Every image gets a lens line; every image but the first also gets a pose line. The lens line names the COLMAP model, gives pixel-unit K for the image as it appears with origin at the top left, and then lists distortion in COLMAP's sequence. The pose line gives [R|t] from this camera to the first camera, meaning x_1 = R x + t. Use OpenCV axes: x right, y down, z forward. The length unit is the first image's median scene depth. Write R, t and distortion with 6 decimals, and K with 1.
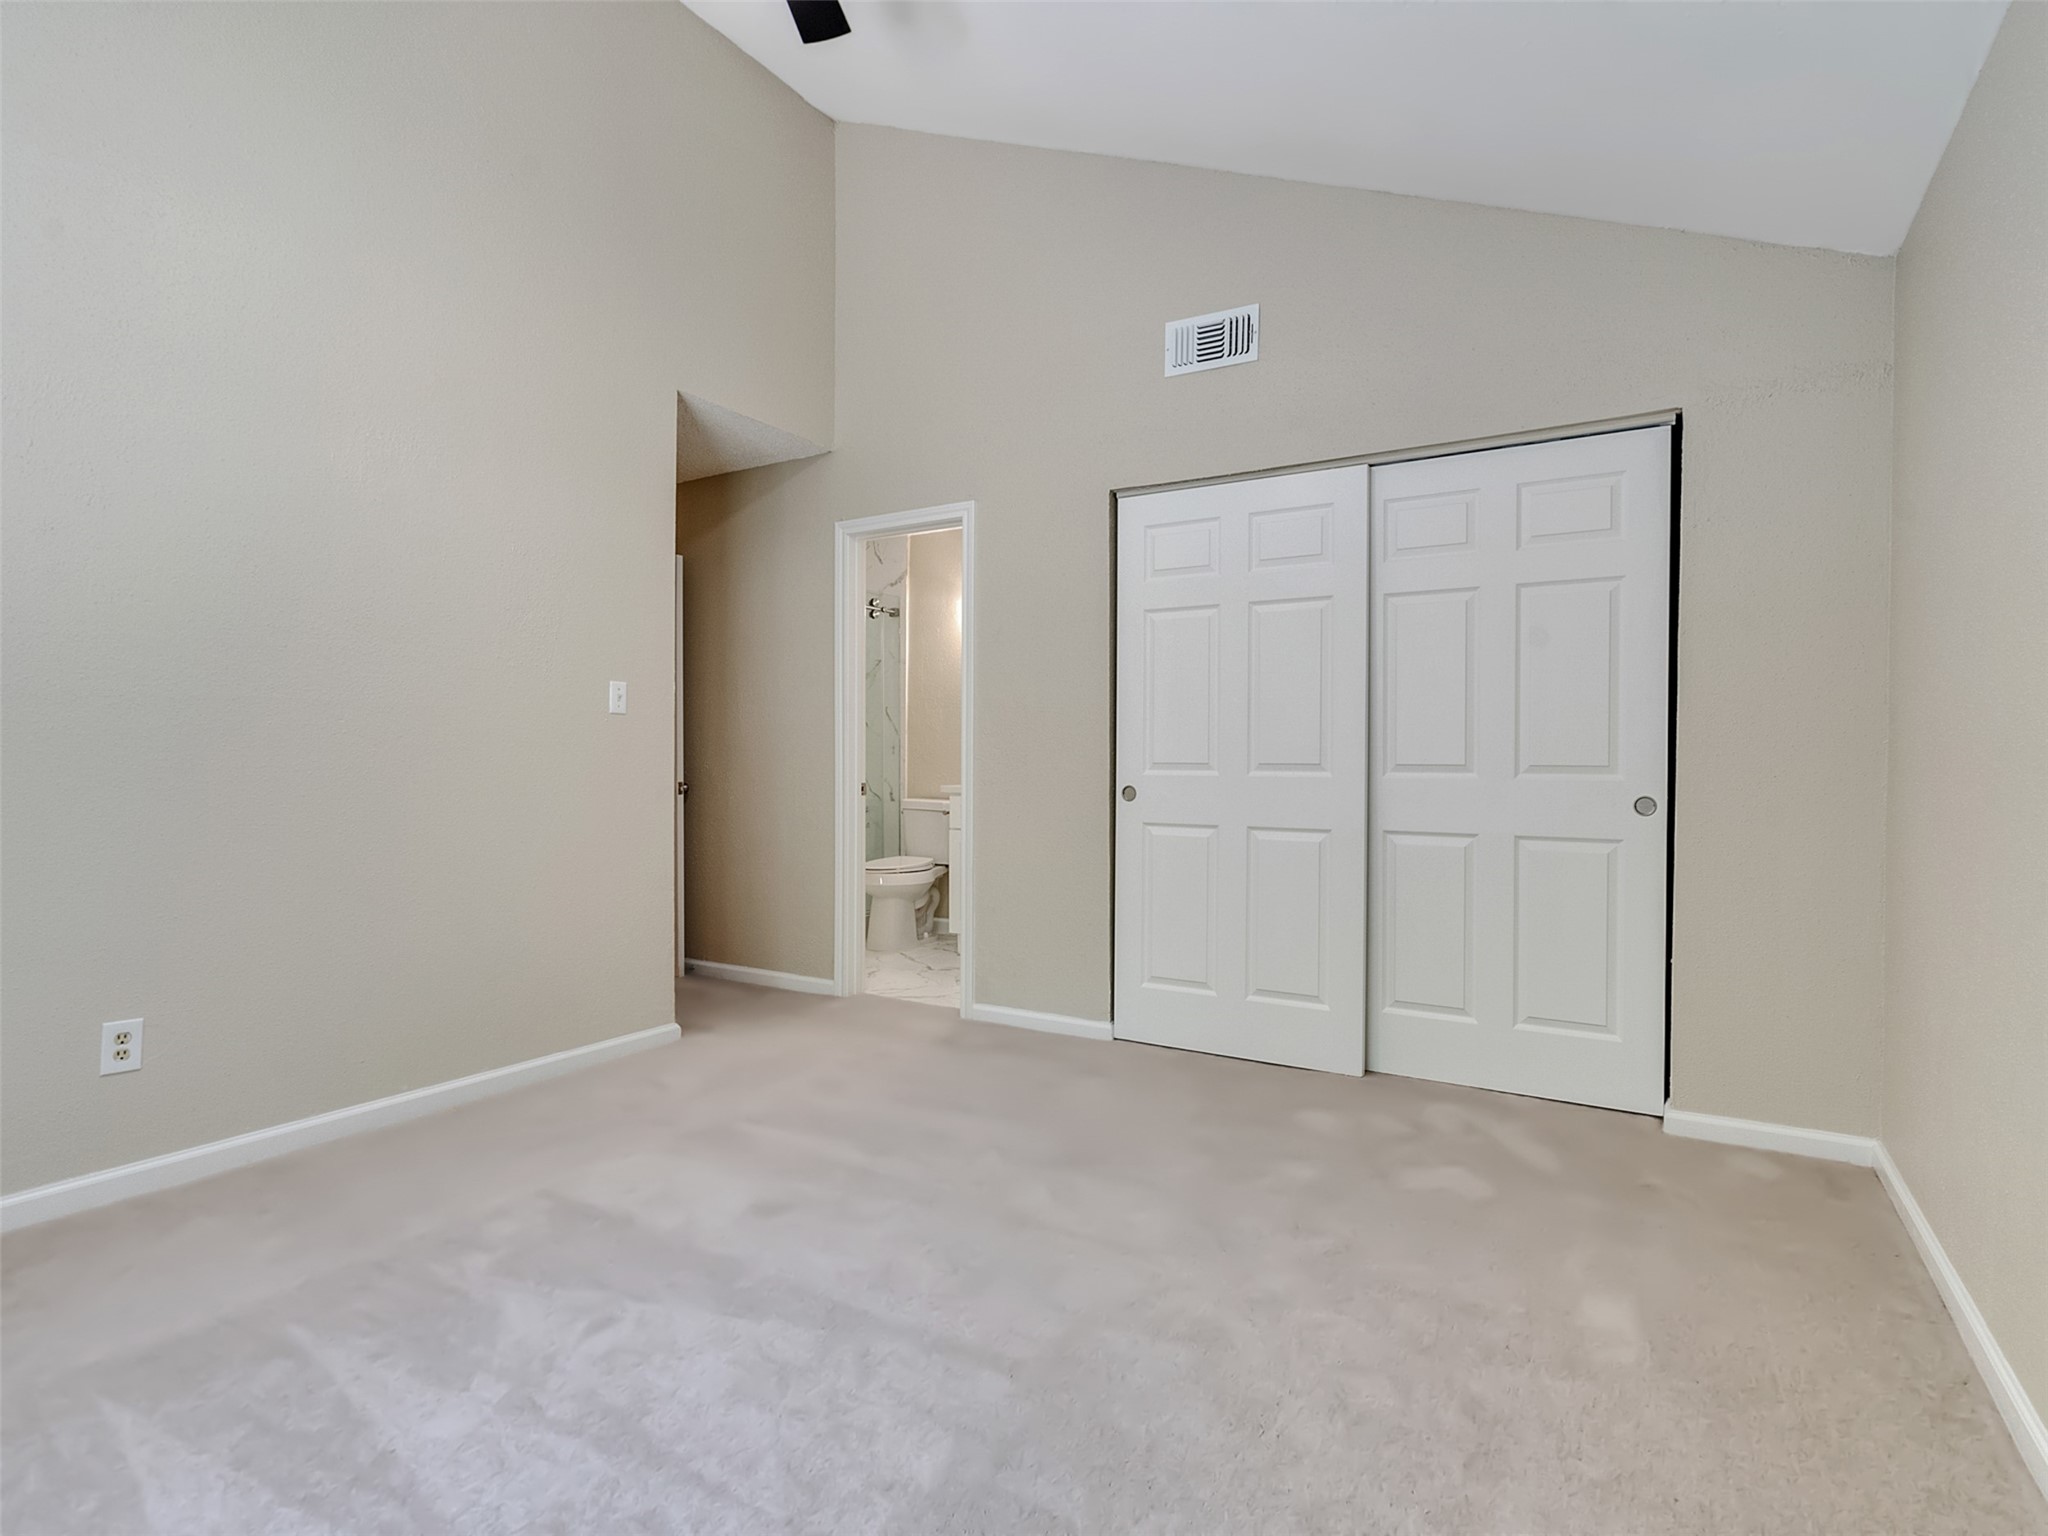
lens RADIAL K [[1046.9, 0, 1008.6], [0, 1046.9, 768.6], [0, 0, 1]] dist [-0.009099, 0.005791]
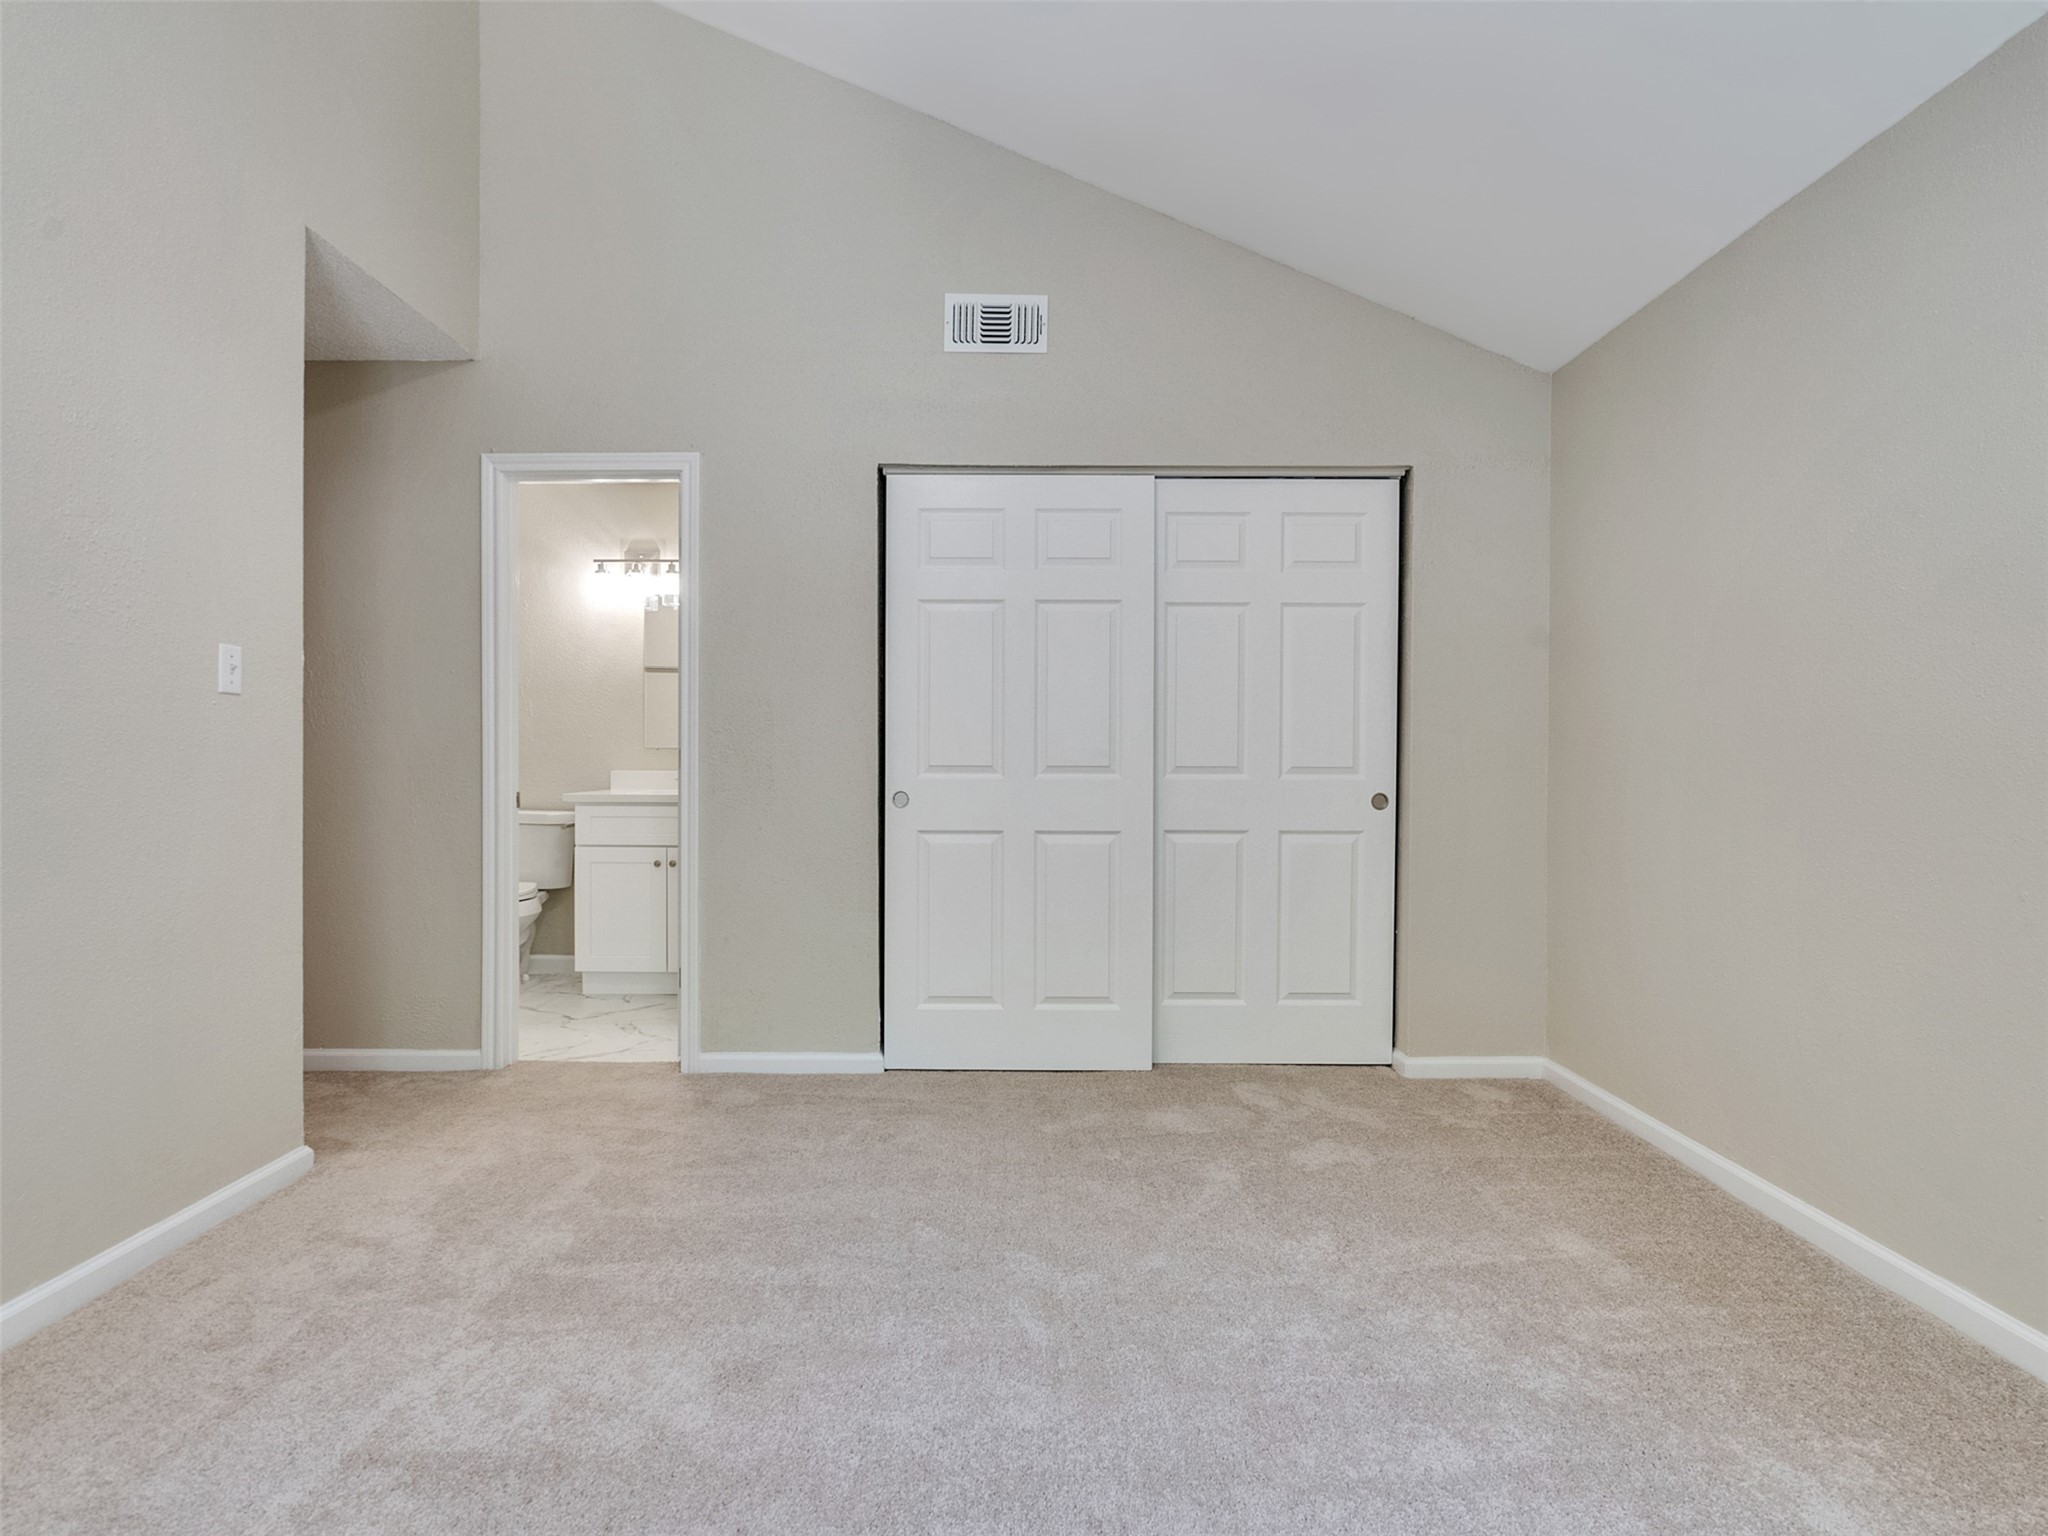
lens RADIAL K [[1046.9, 0, 1008.6], [0, 1046.9, 768.6], [0, 0, 1]] dist [-0.009099, 0.005791]
pose [[0.852583, -0.004358, 0.522573, -0.301221], [0.004936, 0.999988, 0.000287, -0.002832], [-0.522568, 0.002335, 0.852595, 0.183453]]
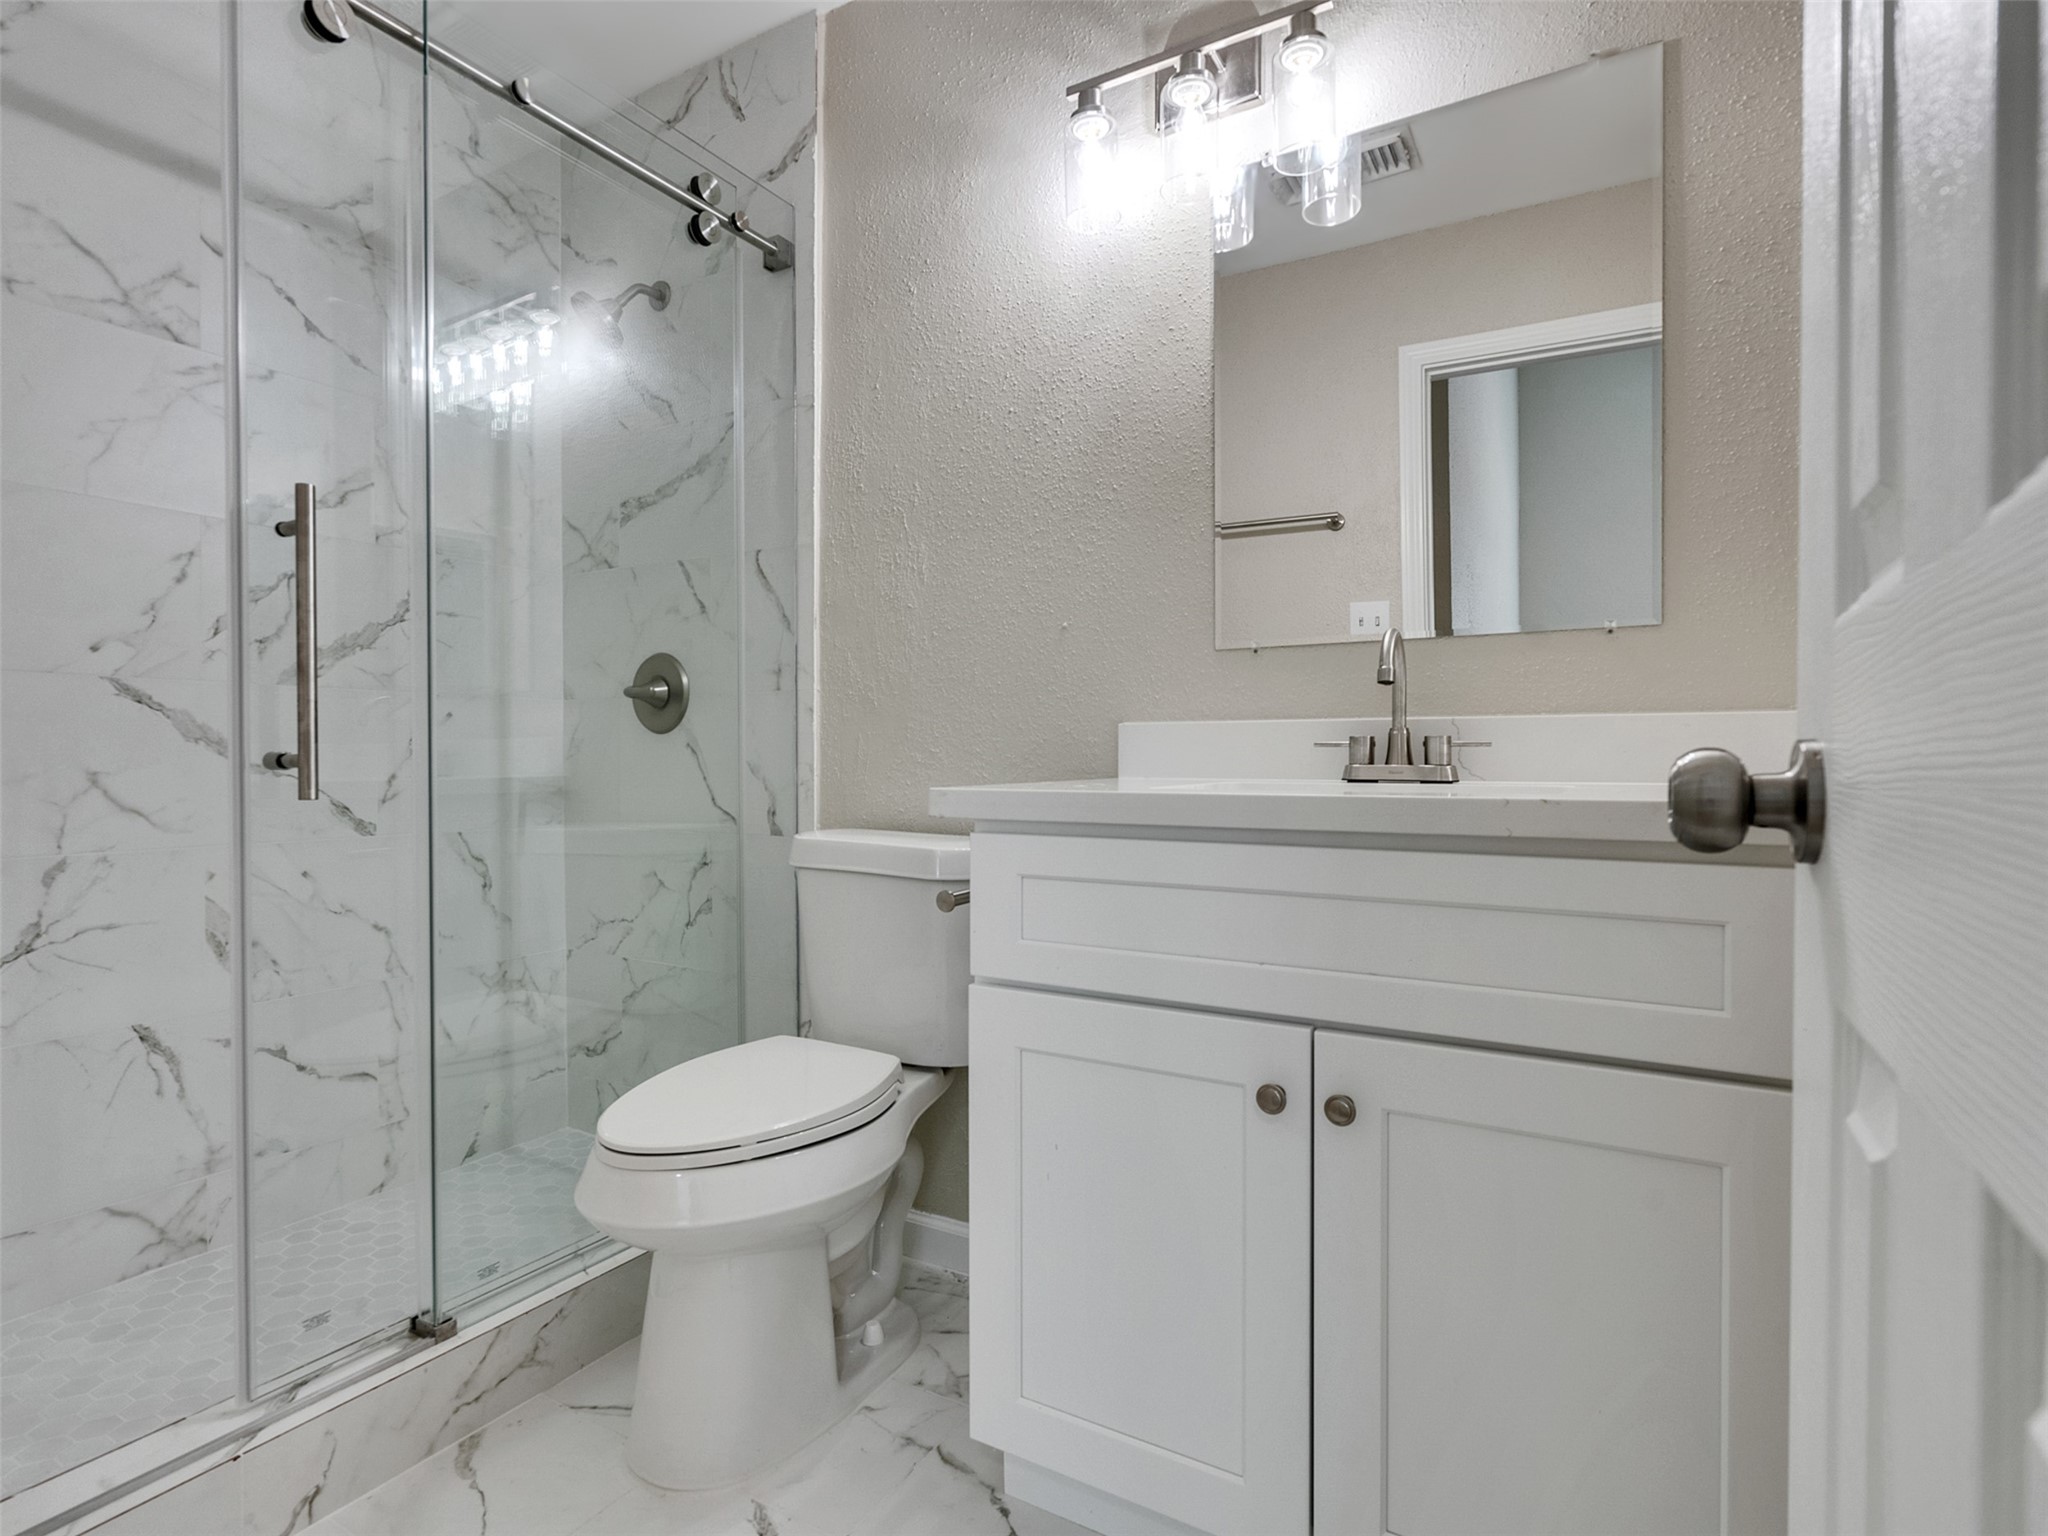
lens RADIAL K [[1046.9, 0, 1008.6], [0, 1046.9, 768.6], [0, 0, 1]] dist [-0.009099, 0.005791]
pose [[0.999697, -0.003482, 0.024369, -0.081760], [0.003558, 0.999989, -0.003080, 0.020298], [-0.024358, 0.003165, 0.999698, 1.198361]]
